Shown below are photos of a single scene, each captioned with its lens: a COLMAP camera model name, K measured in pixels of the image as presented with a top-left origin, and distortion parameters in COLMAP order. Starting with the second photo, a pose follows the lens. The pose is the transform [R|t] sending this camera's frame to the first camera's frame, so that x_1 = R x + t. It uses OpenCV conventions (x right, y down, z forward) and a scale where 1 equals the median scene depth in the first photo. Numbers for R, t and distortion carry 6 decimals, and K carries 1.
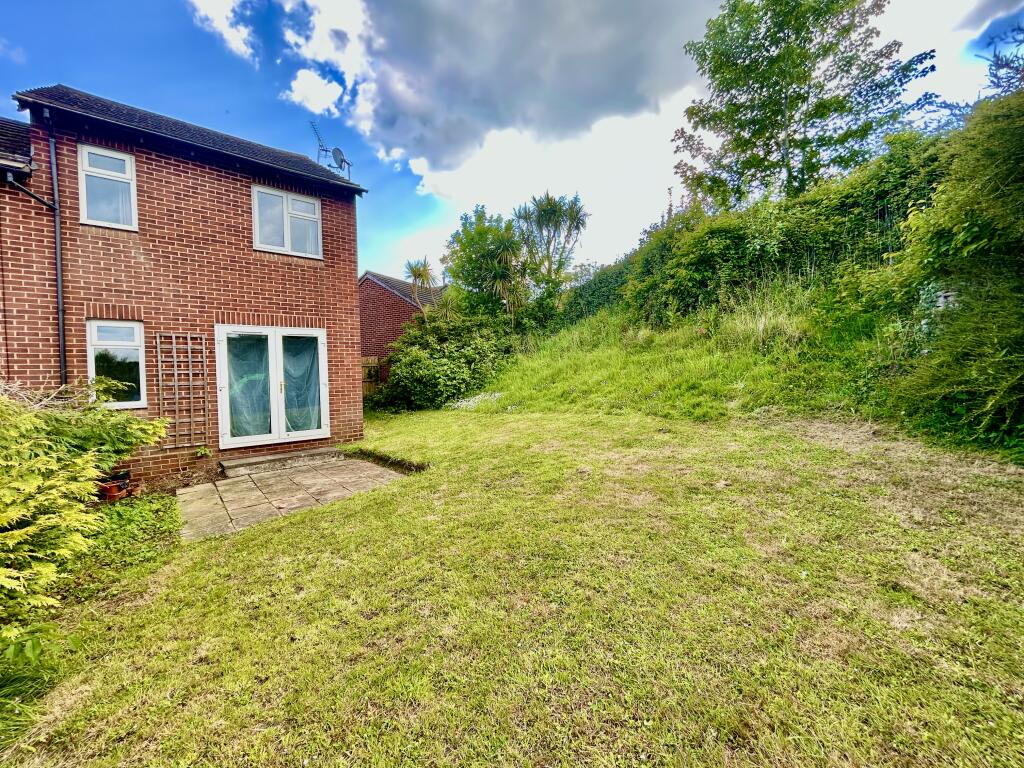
lens RADIAL K [[418.3, 0, 510.8], [0, 418.3, 382.0], [0, 0, 1]] dist [0.000053, 0.000228]
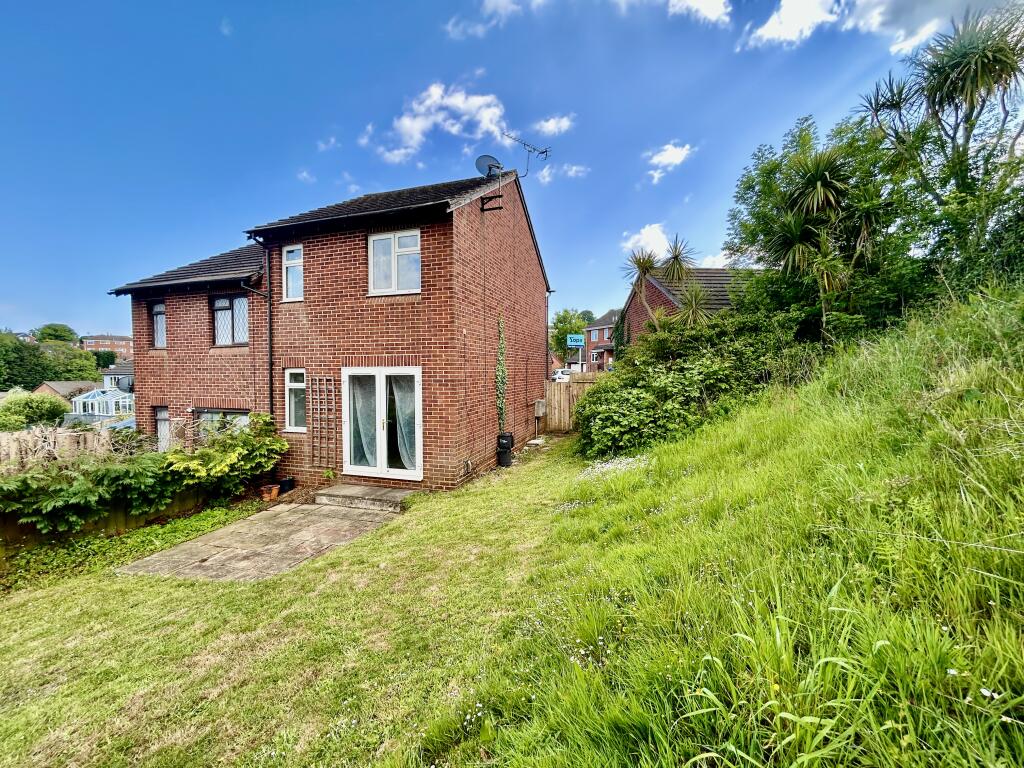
lens RADIAL K [[418.3, 0, 510.8], [0, 418.3, 382.0], [0, 0, 1]] dist [0.000053, 0.000228]
pose [[0.522053, 0.048775, -0.851518, 0.469841], [-0.023314, 0.998807, 0.042918, -0.137633], [0.852595, -0.002553, 0.522567, 0.684212]]
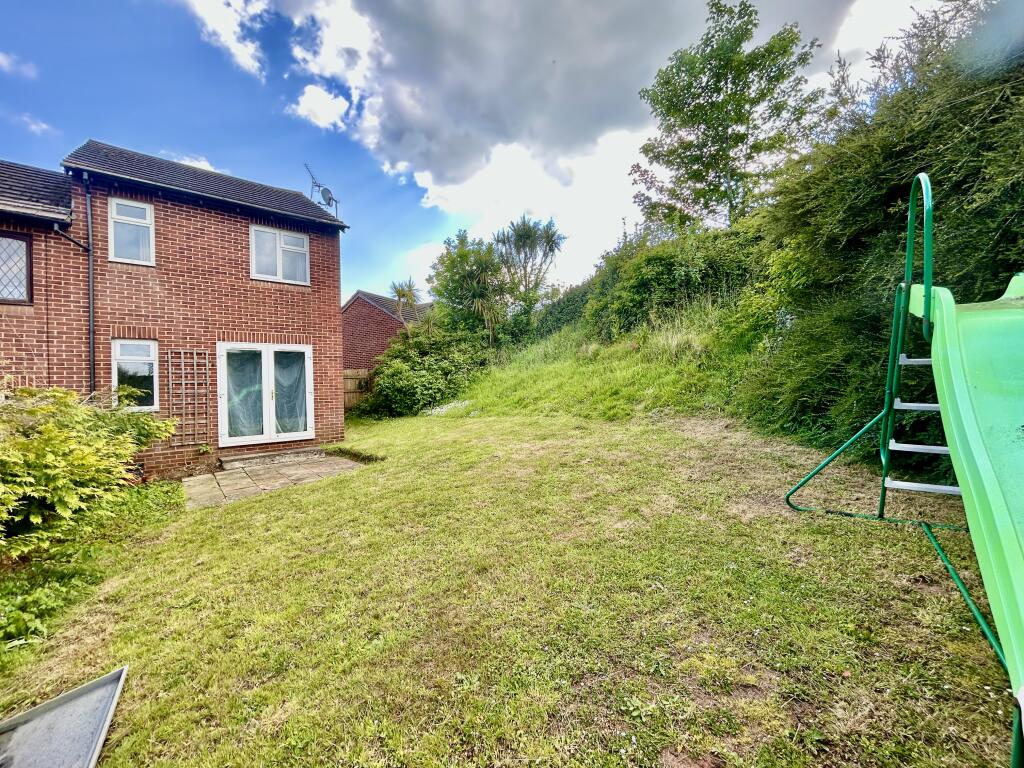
lens RADIAL K [[418.3, 0, 510.8], [0, 418.3, 382.0], [0, 0, 1]] dist [0.000053, 0.000228]
pose [[0.999963, -0.003246, -0.008008, 0.120366], [0.003006, 0.999553, -0.029735, 0.012199], [0.008101, 0.029710, 0.999526, -0.156180]]
